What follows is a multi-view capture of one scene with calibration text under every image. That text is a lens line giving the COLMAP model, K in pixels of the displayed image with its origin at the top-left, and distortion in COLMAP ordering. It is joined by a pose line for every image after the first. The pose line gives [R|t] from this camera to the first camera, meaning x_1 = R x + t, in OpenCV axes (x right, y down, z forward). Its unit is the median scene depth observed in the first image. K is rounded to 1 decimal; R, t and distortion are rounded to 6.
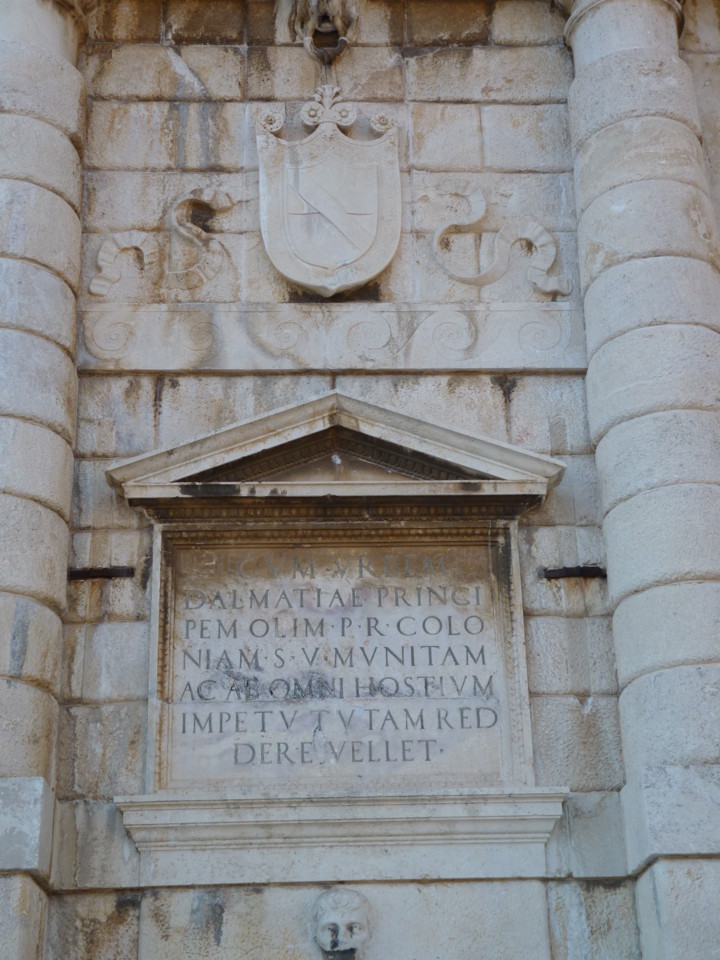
lens RADIAL K [[1560.0, 0, 363.5], [0, 1560.0, 485.3], [0, 0, 1]] dist [0.107448, 0.000000]
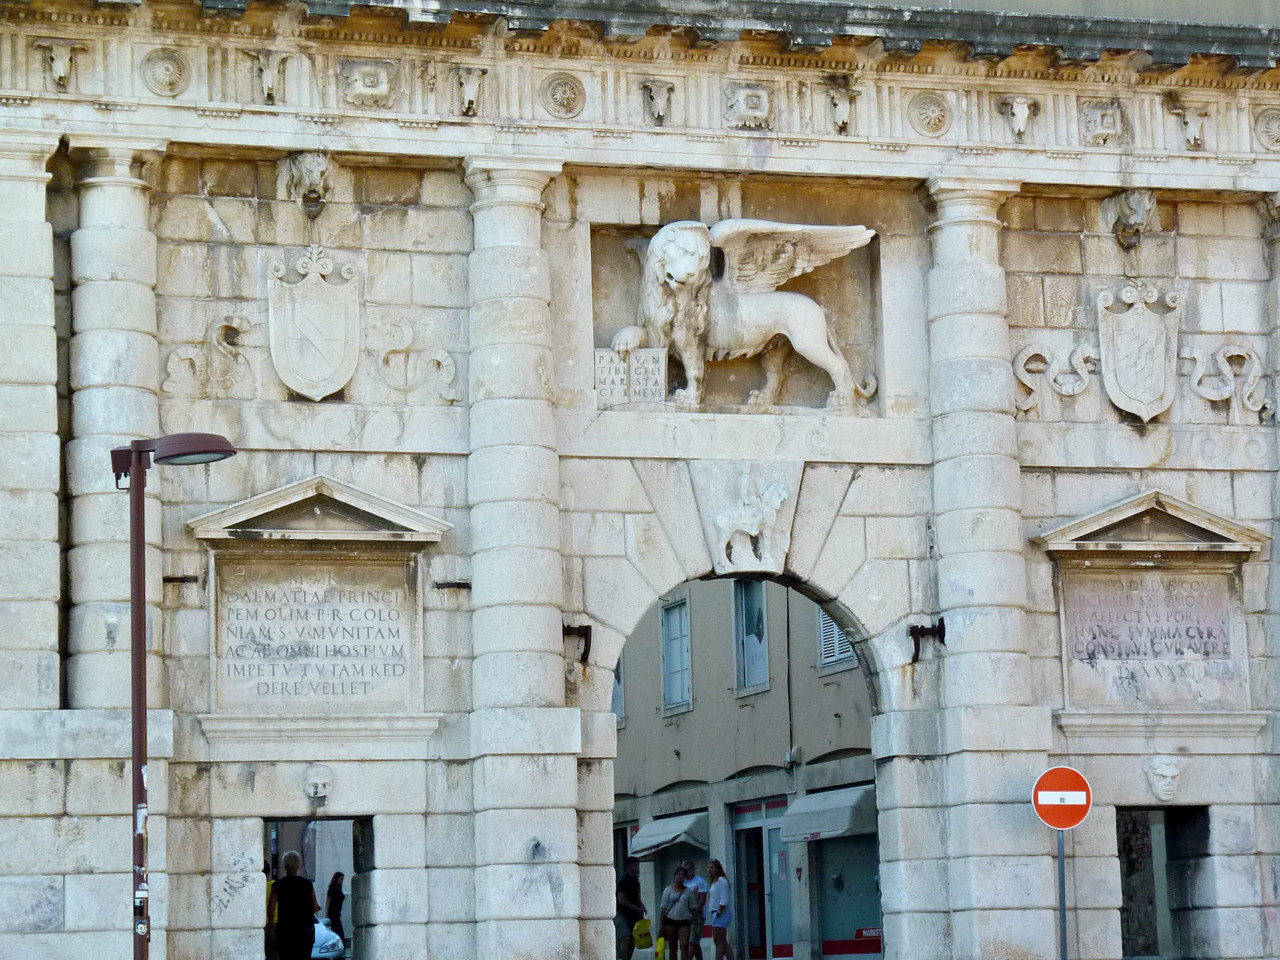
lens RADIAL K [[3245.4, 0, 638.4], [0, 3245.4, 484.8], [0, 0, 1]] dist [0.129330, 0.000000]
pose [[0.970592, 0.037047, 0.237862, -0.518484], [-0.097611, 0.963780, 0.248194, -0.952069], [-0.220052, -0.264113, 0.939054, -2.357760]]
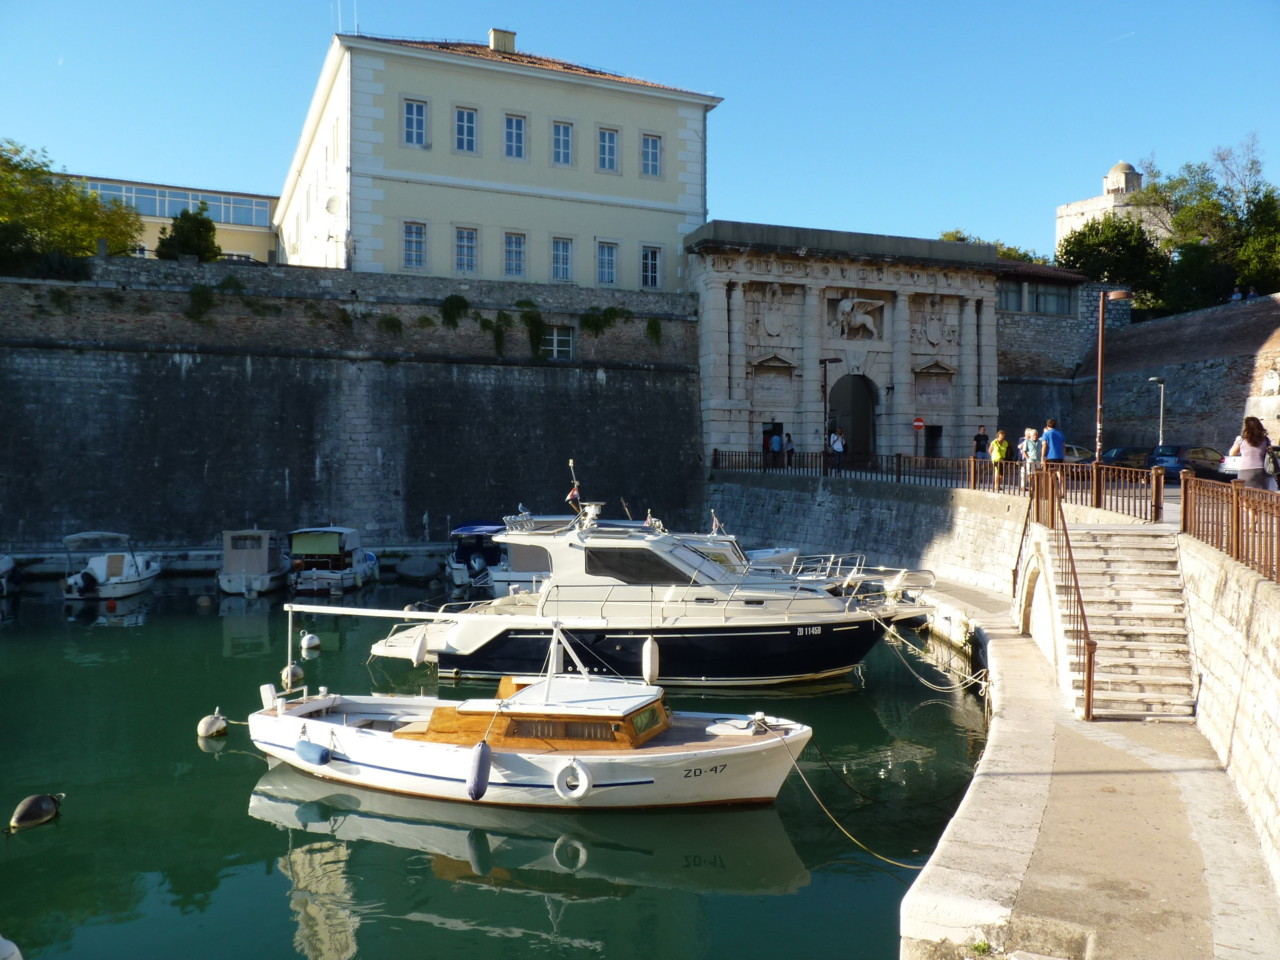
lens RADIAL K [[1015.5, 0, 637.8], [0, 1015.5, 479.5], [0, 0, 1]] dist [-0.013745, -0.003849]
pose [[0.956463, 0.026034, 0.290691, -2.207075], [-0.145899, 0.905279, 0.398978, -1.451820], [-0.252769, -0.424019, 0.869664, -3.650866]]
